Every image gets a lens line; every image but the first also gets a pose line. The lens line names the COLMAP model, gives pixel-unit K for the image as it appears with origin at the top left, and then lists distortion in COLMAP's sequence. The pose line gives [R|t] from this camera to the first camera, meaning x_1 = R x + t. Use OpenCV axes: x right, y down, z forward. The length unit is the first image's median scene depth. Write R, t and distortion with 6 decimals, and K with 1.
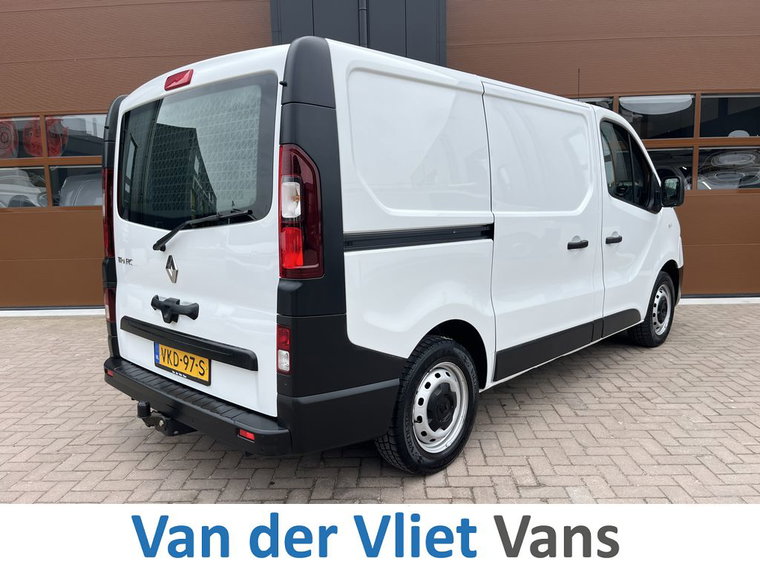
lens RADIAL K [[601.0, 0, 387.8], [0, 601.0, 292.3], [0, 0, 1]] dist [0.053346, -0.098283]
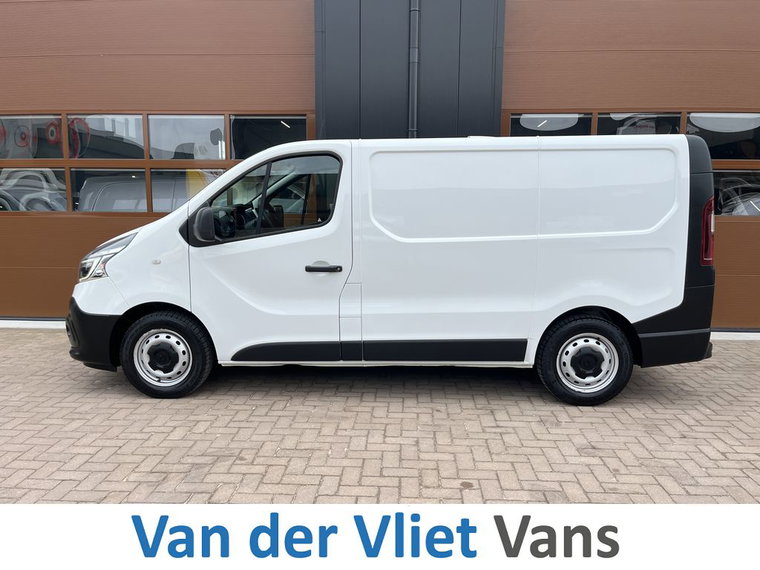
lens RADIAL K [[601.0, 0, 388.6], [0, 601.0, 288.9], [0, 0, 1]] dist [0.053346, -0.098283]
pose [[0.999406, 0.032790, -0.010593, -0.102182], [-0.032873, 0.999429, -0.007780, -0.059689], [0.010332, 0.008124, 0.999914, 0.139883]]
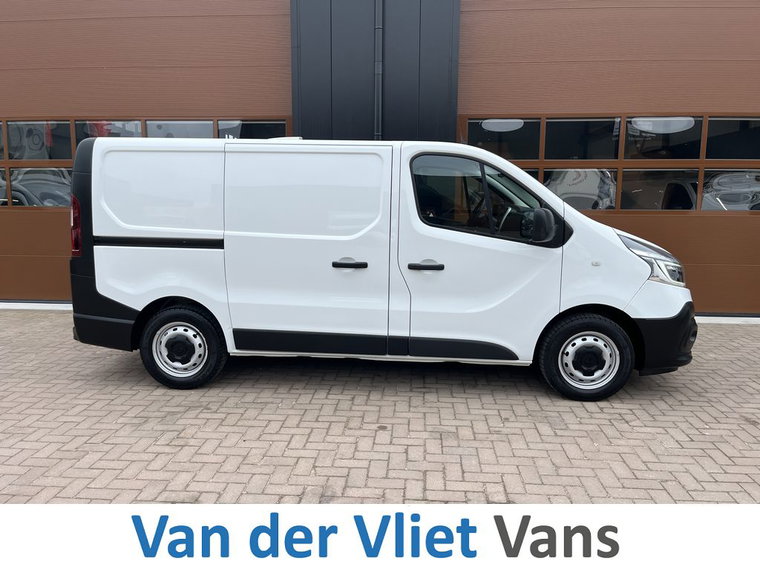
lens RADIAL K [[601.0, 0, 386.2], [0, 601.0, 288.4], [0, 0, 1]] dist [0.053346, -0.098283]
pose [[0.998763, 0.035664, -0.034649, 0.039948], [-0.035459, 0.999350, 0.006532, -0.048799], [0.034860, -0.005295, 0.999378, -0.070127]]
